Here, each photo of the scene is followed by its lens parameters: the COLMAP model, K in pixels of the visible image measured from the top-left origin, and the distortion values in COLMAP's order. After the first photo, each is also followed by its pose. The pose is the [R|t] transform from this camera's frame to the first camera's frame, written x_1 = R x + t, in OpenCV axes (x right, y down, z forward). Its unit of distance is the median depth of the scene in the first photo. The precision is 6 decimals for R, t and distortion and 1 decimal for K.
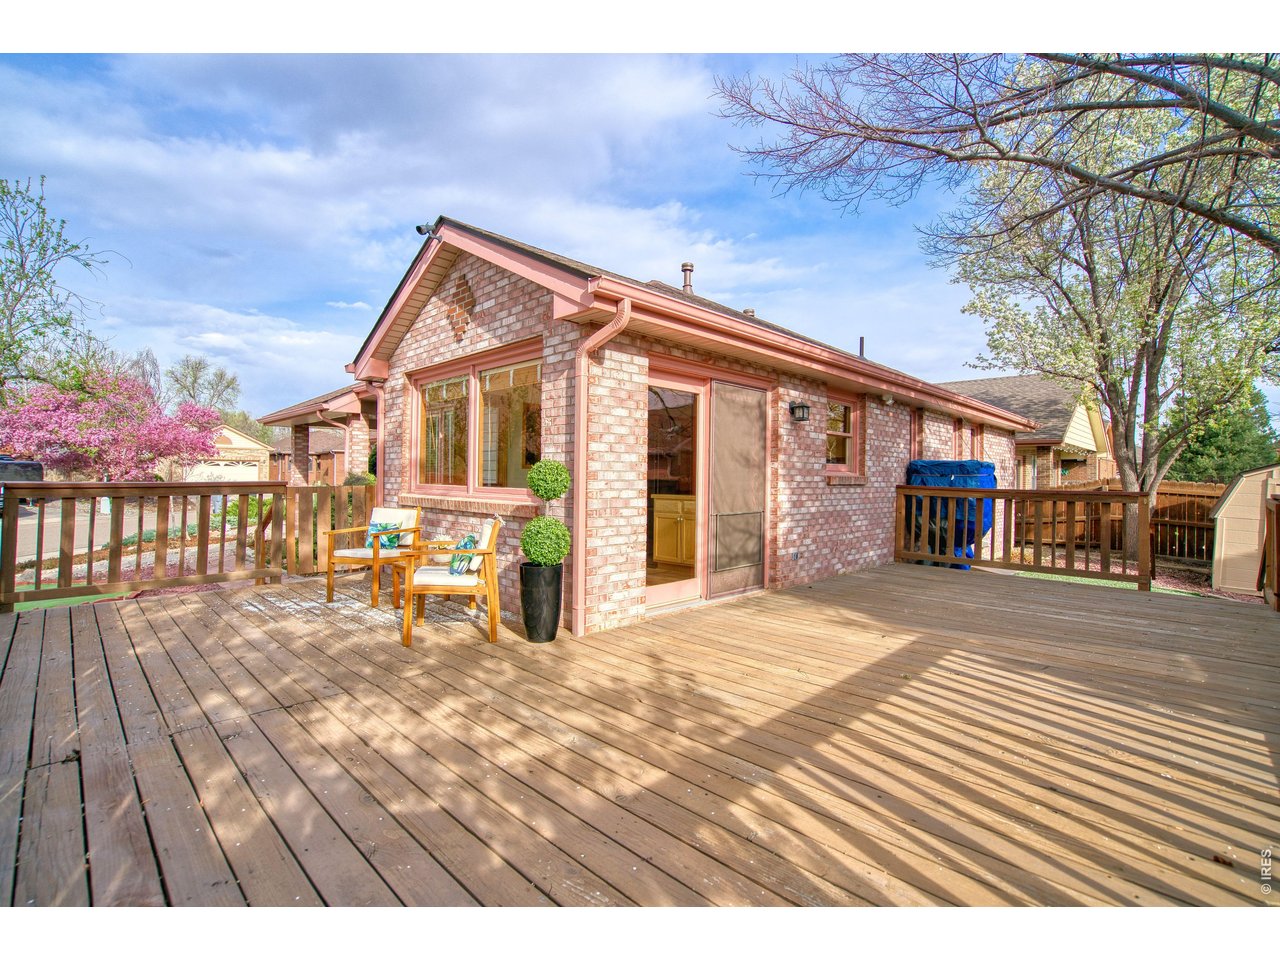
lens RADIAL K [[596.1, 0, 642.8], [0, 596.1, 480.9], [0, 0, 1]] dist [-0.051777, 0.014464]
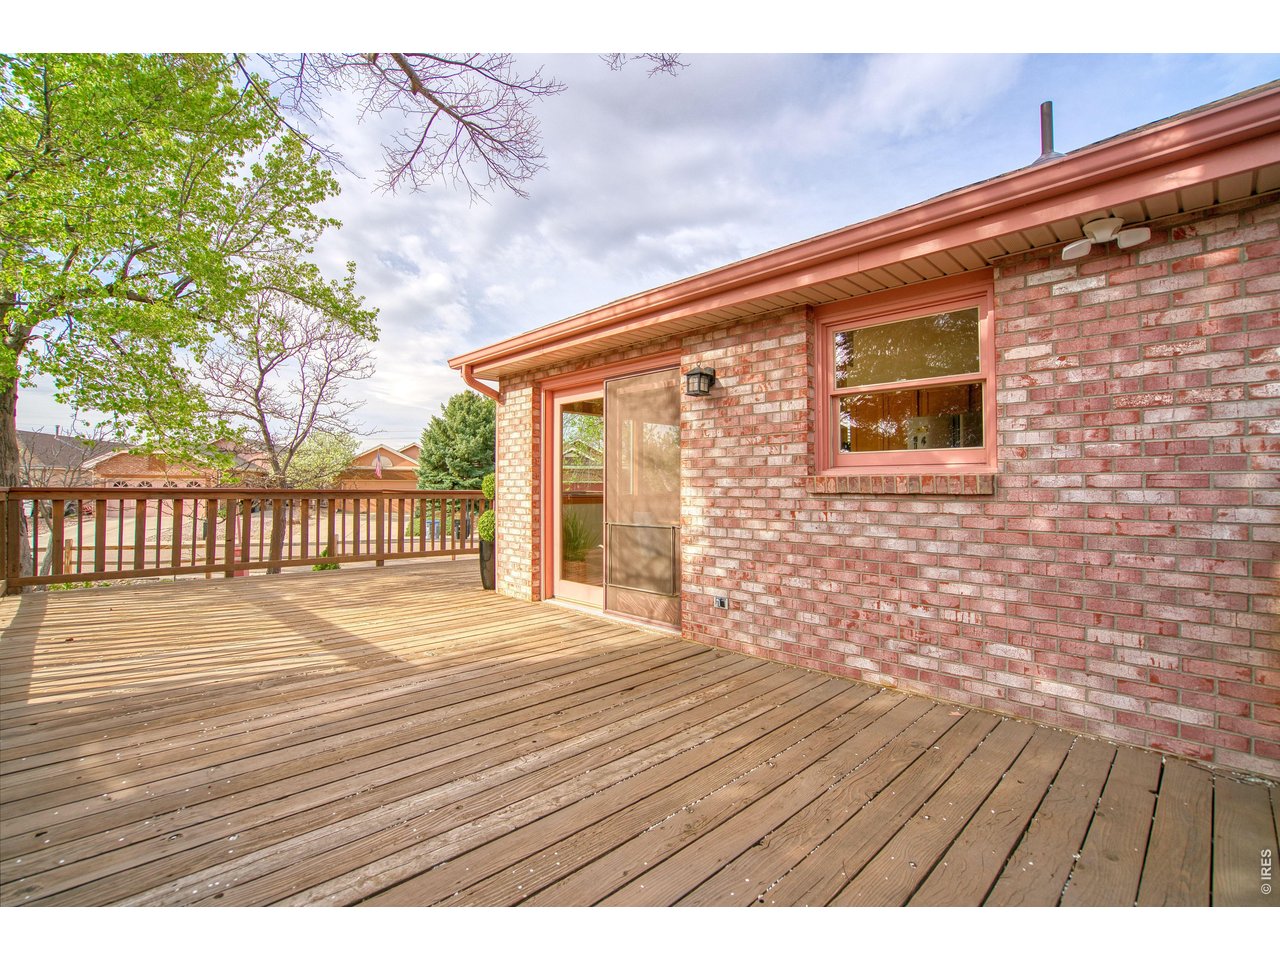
lens RADIAL K [[596.1, 0, 641.2], [0, 596.1, 479.6], [0, 0, 1]] dist [-0.051777, 0.014464]
pose [[-0.018517, -0.018480, -0.999658, 0.976635], [-0.003786, 0.999823, -0.018413, 0.005603], [0.999821, 0.003444, -0.018584, 0.991780]]
